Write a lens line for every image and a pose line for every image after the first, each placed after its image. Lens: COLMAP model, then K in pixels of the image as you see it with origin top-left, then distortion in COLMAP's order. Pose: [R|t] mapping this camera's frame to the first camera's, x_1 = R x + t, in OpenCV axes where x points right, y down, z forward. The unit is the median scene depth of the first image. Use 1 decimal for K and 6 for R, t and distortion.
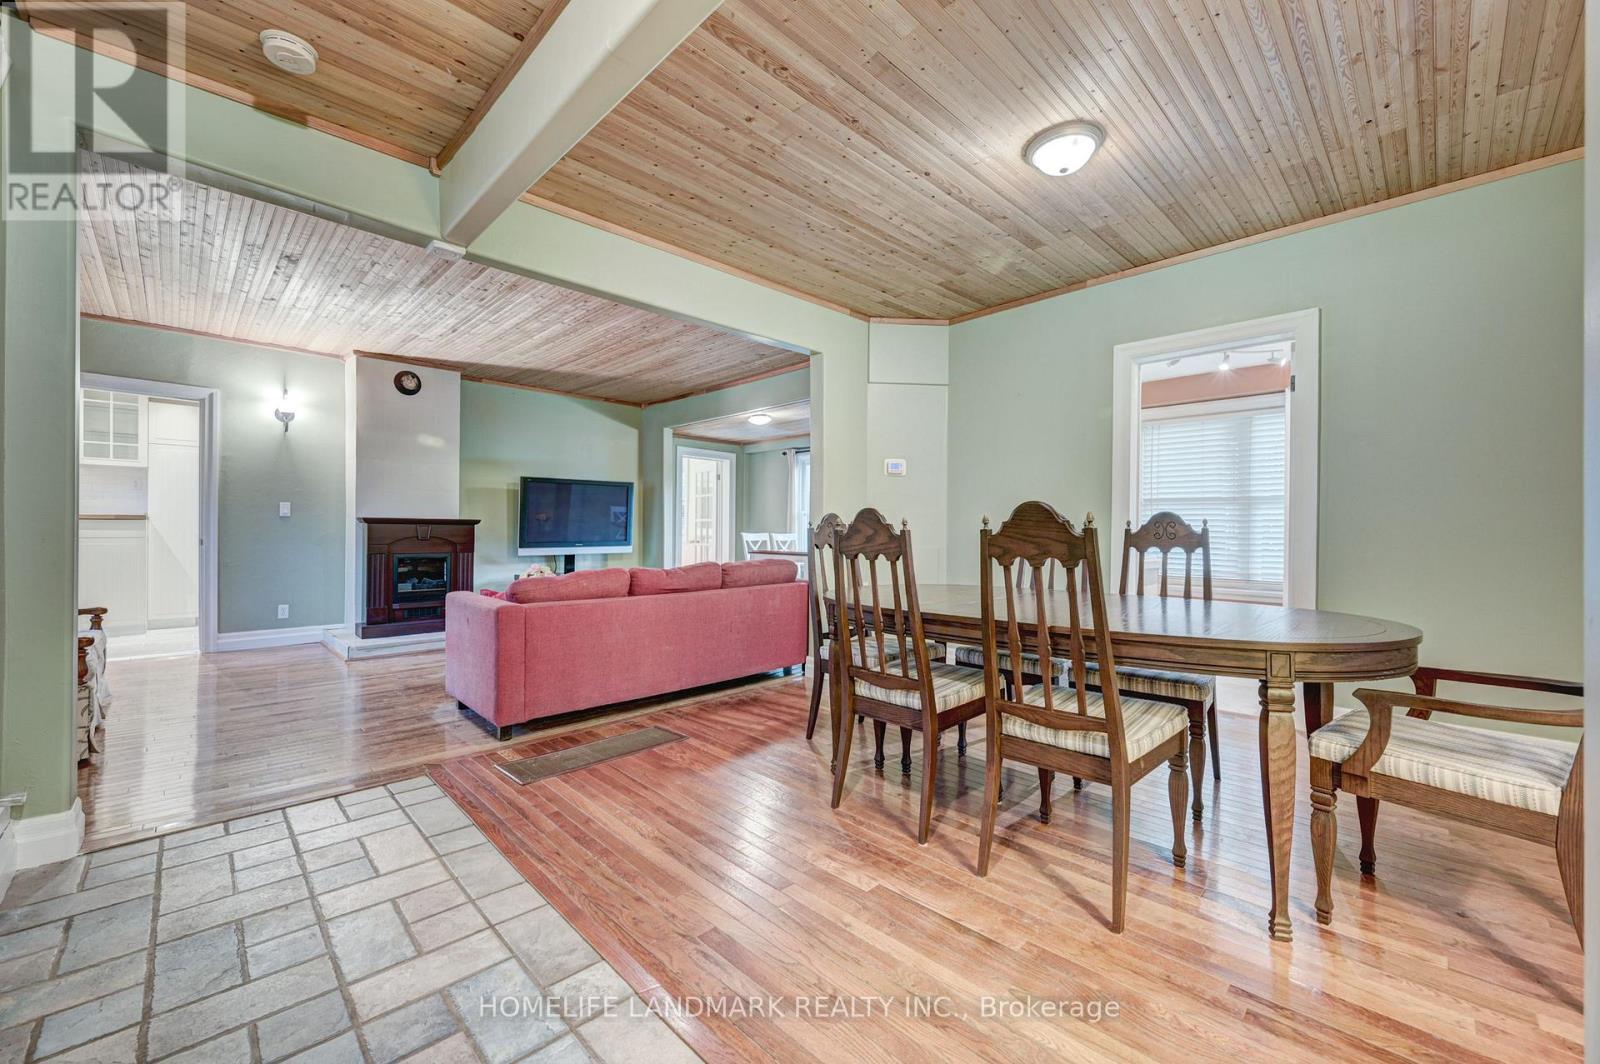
lens RADIAL K [[634.2, 0, 800.0], [0, 634.2, 532.0], [0, 0, 1]] dist [0.001210, -0.000301]
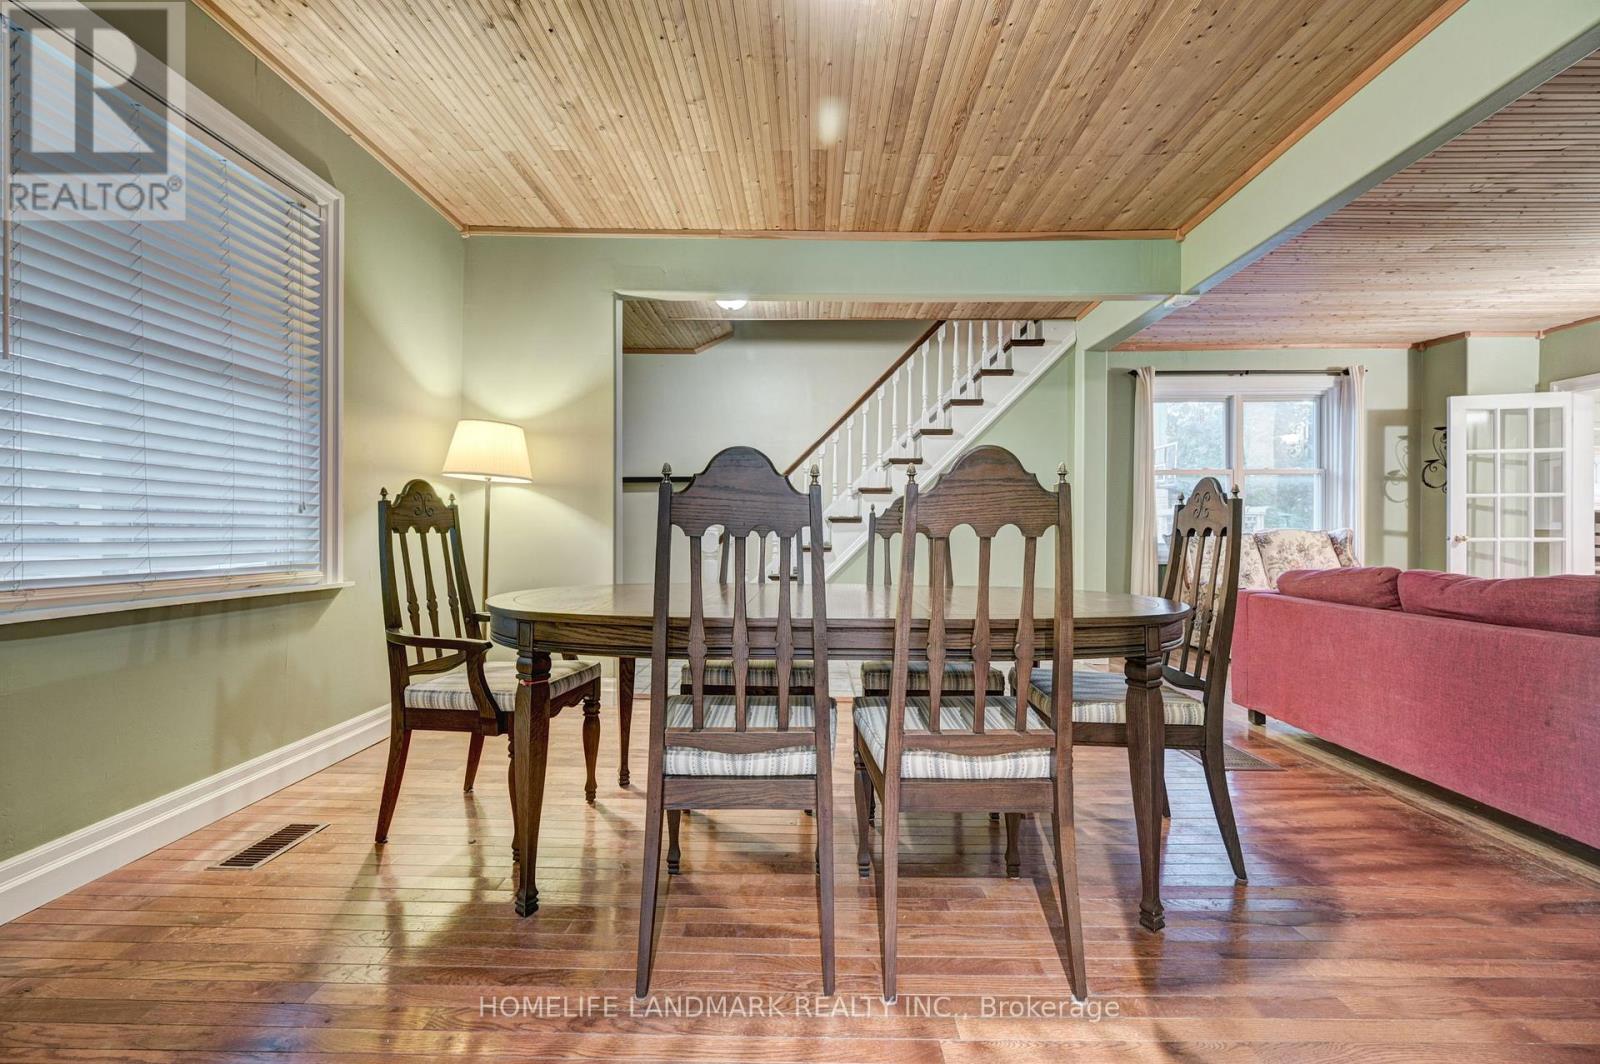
lens RADIAL K [[627.1, 0, 793.2], [0, 627.1, 532.0], [0, 0, 1]] dist [-0.000728, 0.000103]
pose [[-0.714632, -0.007680, -0.699459, 0.426105], [-0.005449, 0.999971, -0.005413, 0.015166], [0.699480, -0.000057, -0.714653, 0.660980]]
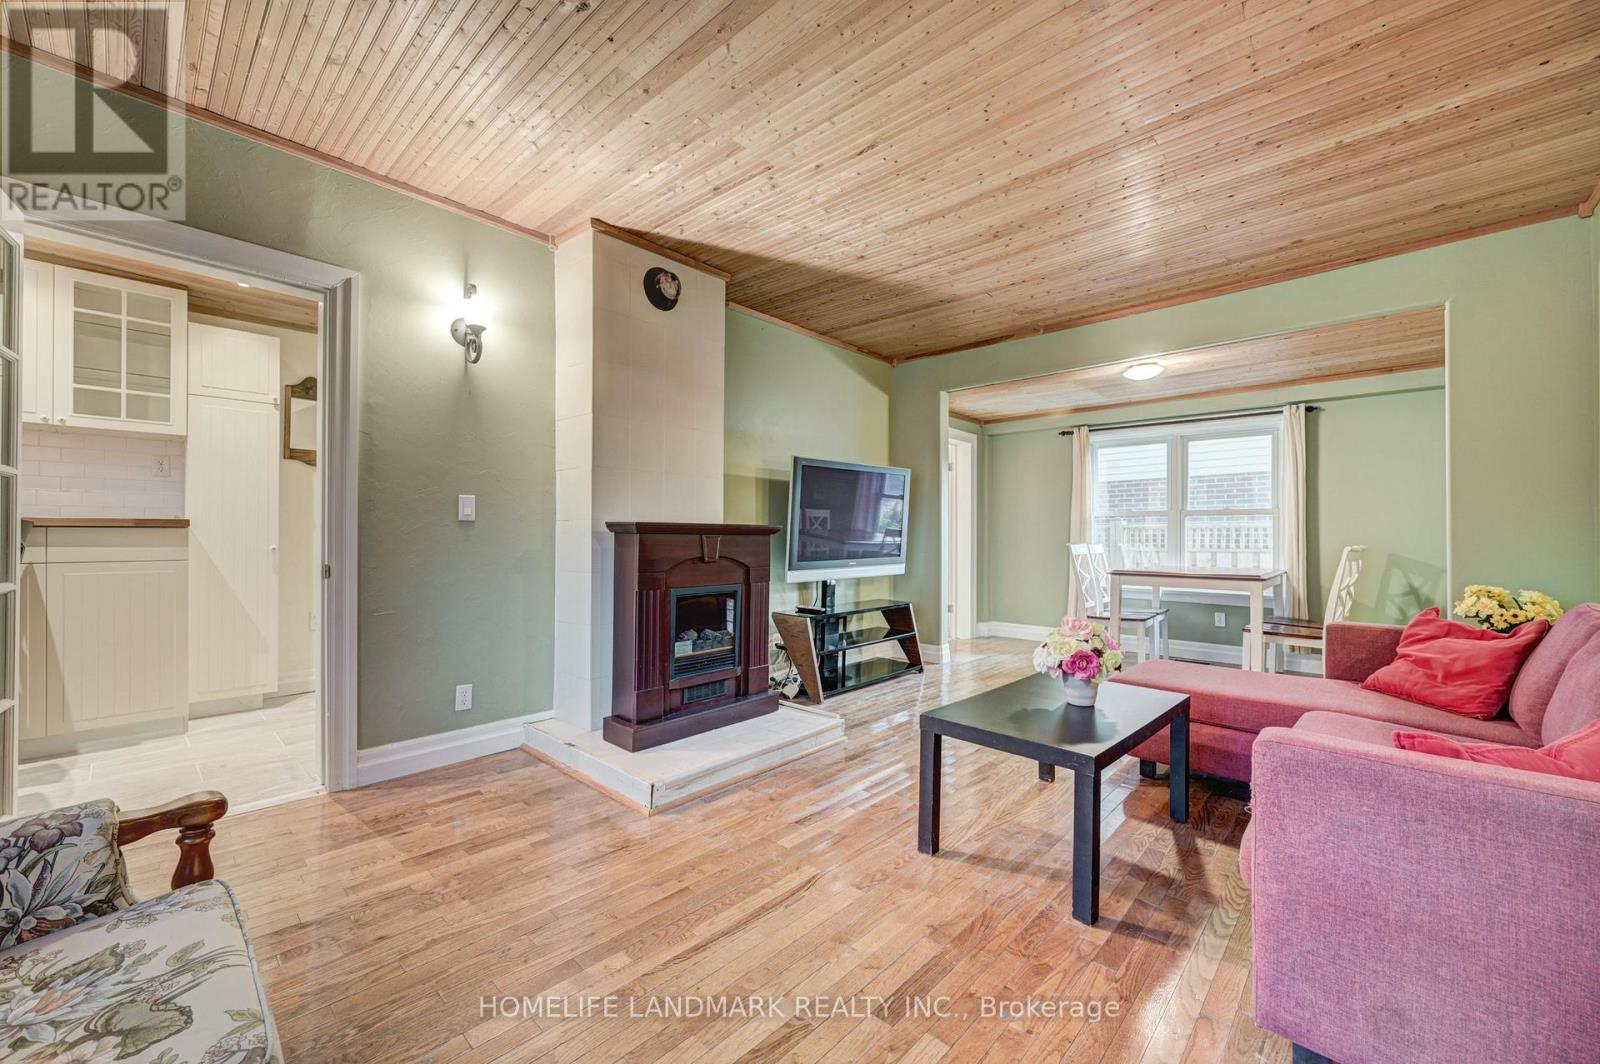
lens RADIAL K [[627.1, 0, 793.2], [0, 627.1, 532.0], [0, 0, 1]] dist [-0.000728, 0.000103]
pose [[0.999026, -0.003322, 0.044005, -0.531479], [0.003647, 0.999967, -0.007316, -0.009387], [-0.043979, 0.007470, 0.999005, 0.433227]]
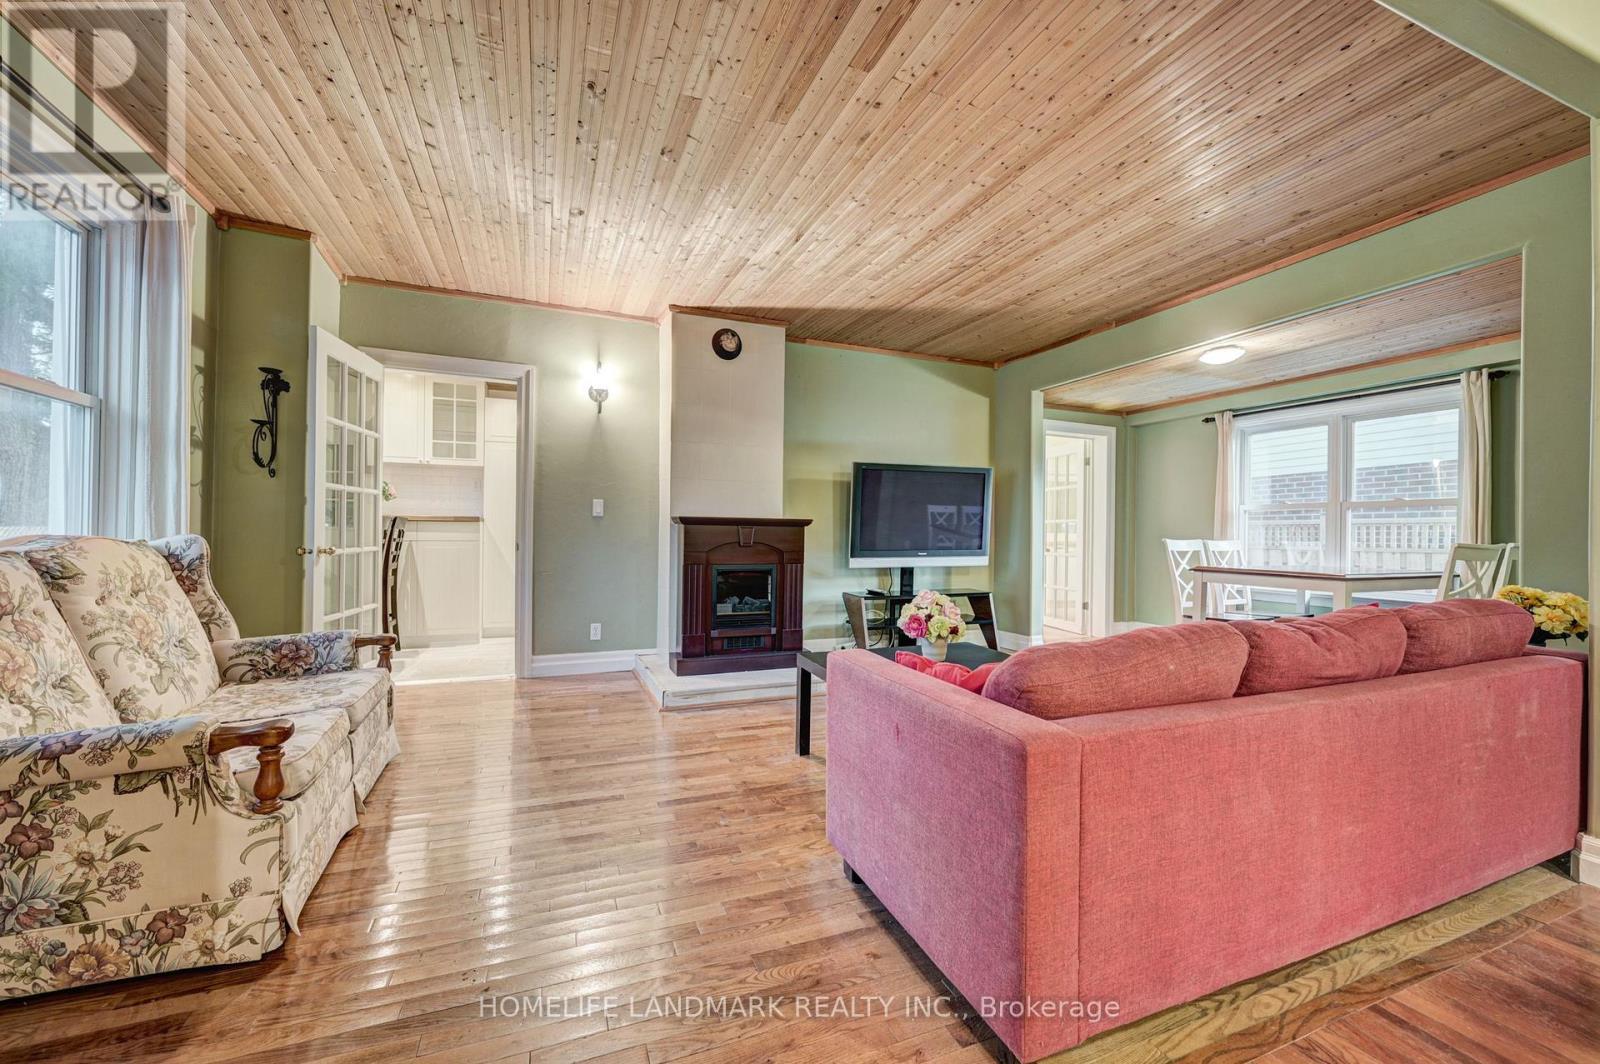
lens RADIAL K [[632.4, 0, 800.0], [0, 632.4, 532.0], [0, 0, 1]] dist [-0.002274, -0.000107]
pose [[0.924438, 0.001619, -0.381330, -0.242989], [-0.004091, 0.999976, -0.005672, -0.000551], [0.381311, 0.006803, 0.924422, 0.324140]]
